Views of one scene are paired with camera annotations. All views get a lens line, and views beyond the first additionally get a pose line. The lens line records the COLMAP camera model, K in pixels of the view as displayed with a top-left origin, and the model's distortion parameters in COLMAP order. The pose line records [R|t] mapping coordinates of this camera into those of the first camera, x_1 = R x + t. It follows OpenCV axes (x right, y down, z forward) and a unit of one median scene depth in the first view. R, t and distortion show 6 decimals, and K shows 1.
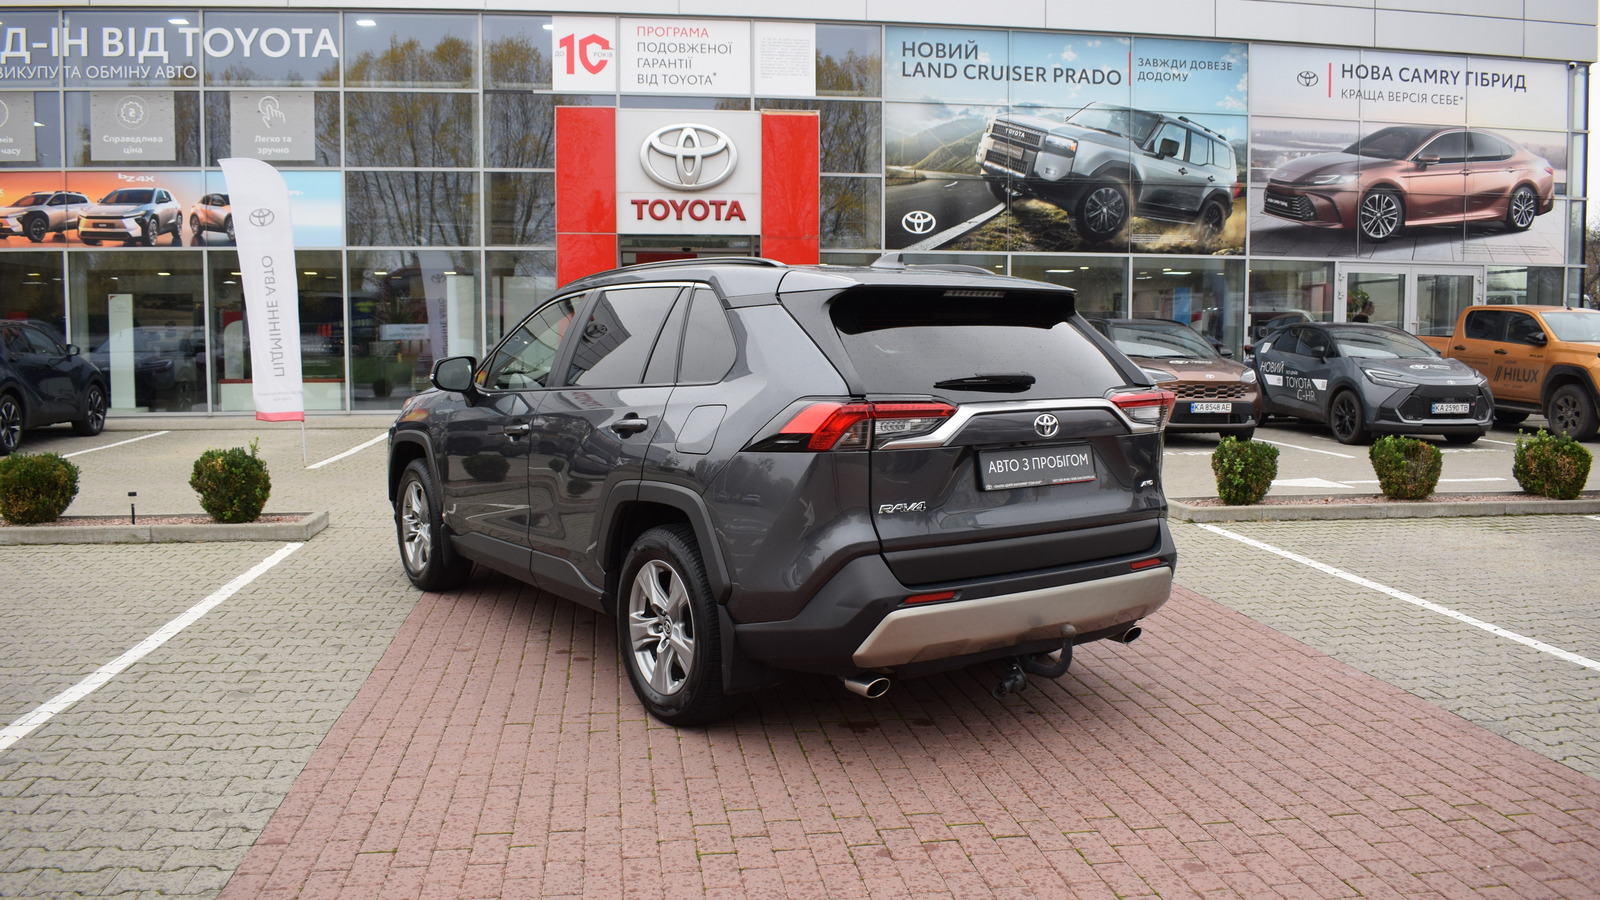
lens RADIAL K [[1282.8, 0, 800.0], [0, 1282.8, 450.0], [0, 0, 1]] dist [-0.096389, 0.017172]
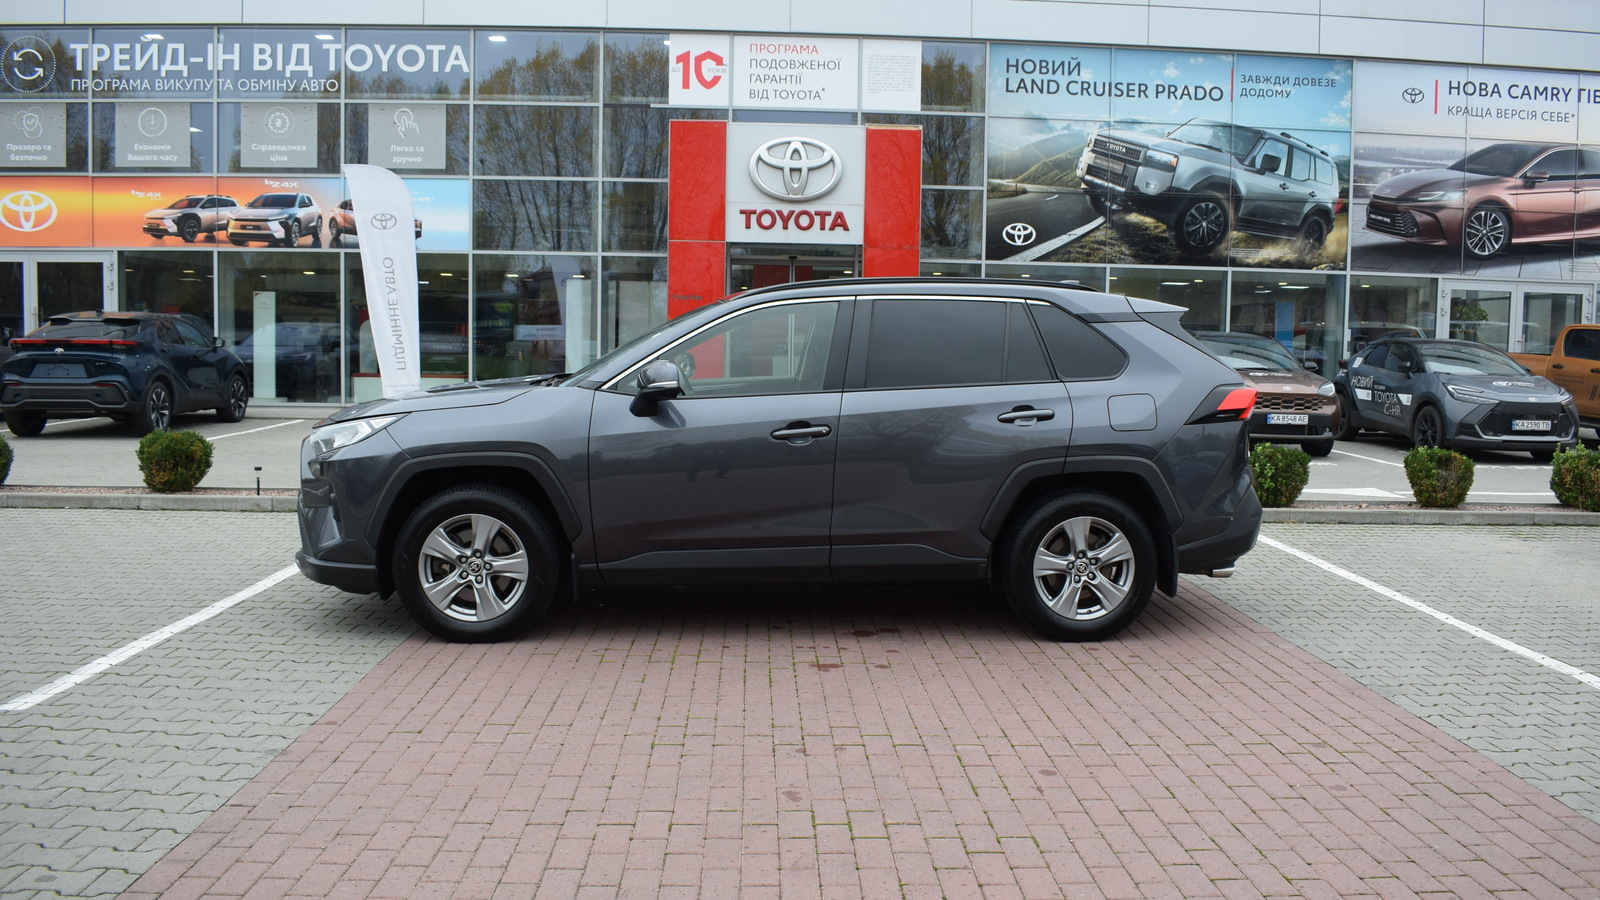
lens RADIAL K [[1293.3, 0, 829.2], [0, 1293.3, 450.2], [0, 0, 1]] dist [-0.096652, 0.016831]
pose [[0.996122, 0.024478, -0.084515, 0.034495], [-0.025035, 0.999671, -0.005537, 0.005338], [0.084352, 0.007631, 0.996407, -0.045254]]
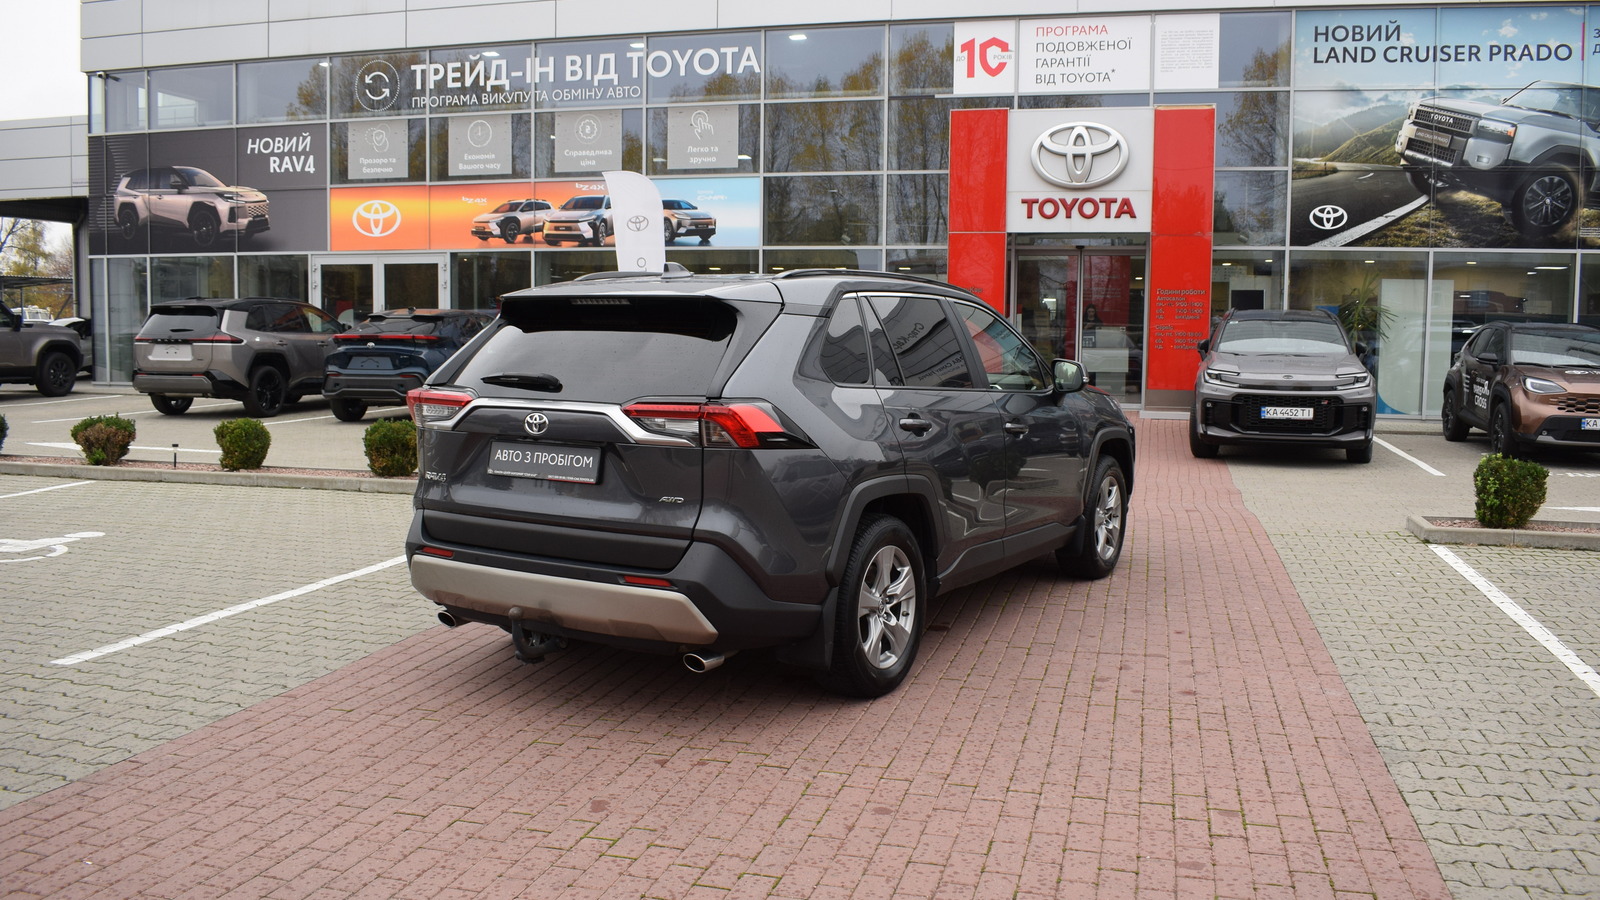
lens RADIAL K [[1306.1, 0, 818.0], [0, 1306.1, 449.9], [0, 0, 1]] dist [-0.096835, 0.017695]
pose [[0.923851, 0.045989, -0.379980, 0.119321], [-0.044880, 0.998923, 0.011784, -0.000926], [0.380113, 0.006167, 0.924919, -0.018625]]
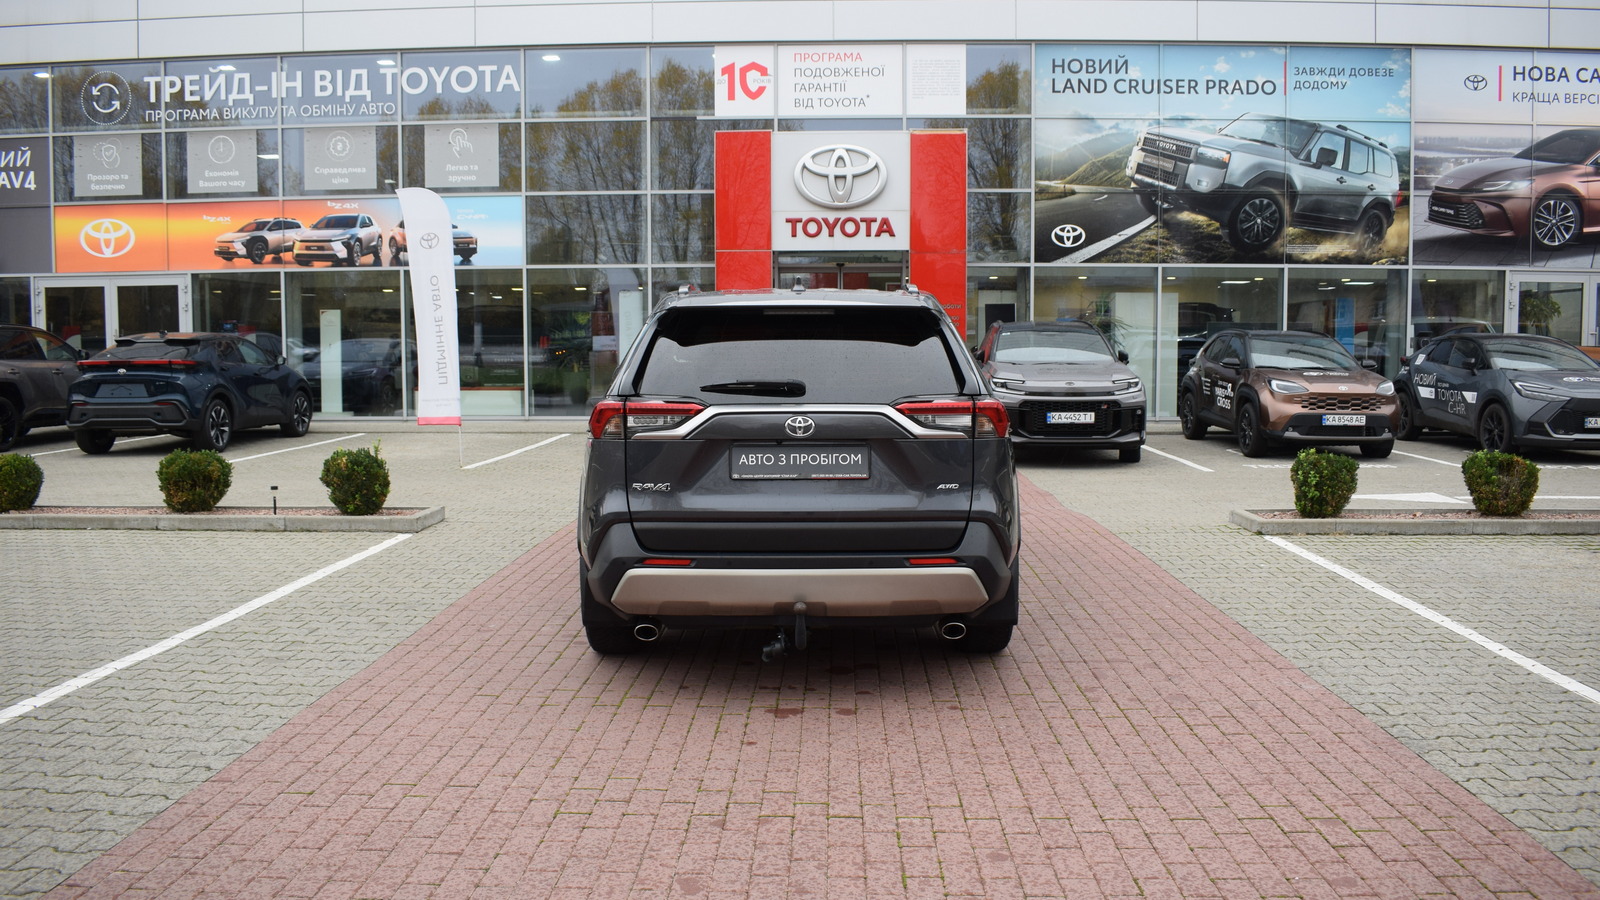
lens RADIAL K [[1247.1, 0, 800.0], [0, 1247.1, 450.0], [0, 0, 1]] dist [-0.097384, 0.018133]
pose [[0.985282, 0.011712, -0.170538, 0.055720], [-0.012774, 0.999905, -0.005136, 0.000192], [0.170462, 0.007239, 0.985338, -0.006582]]
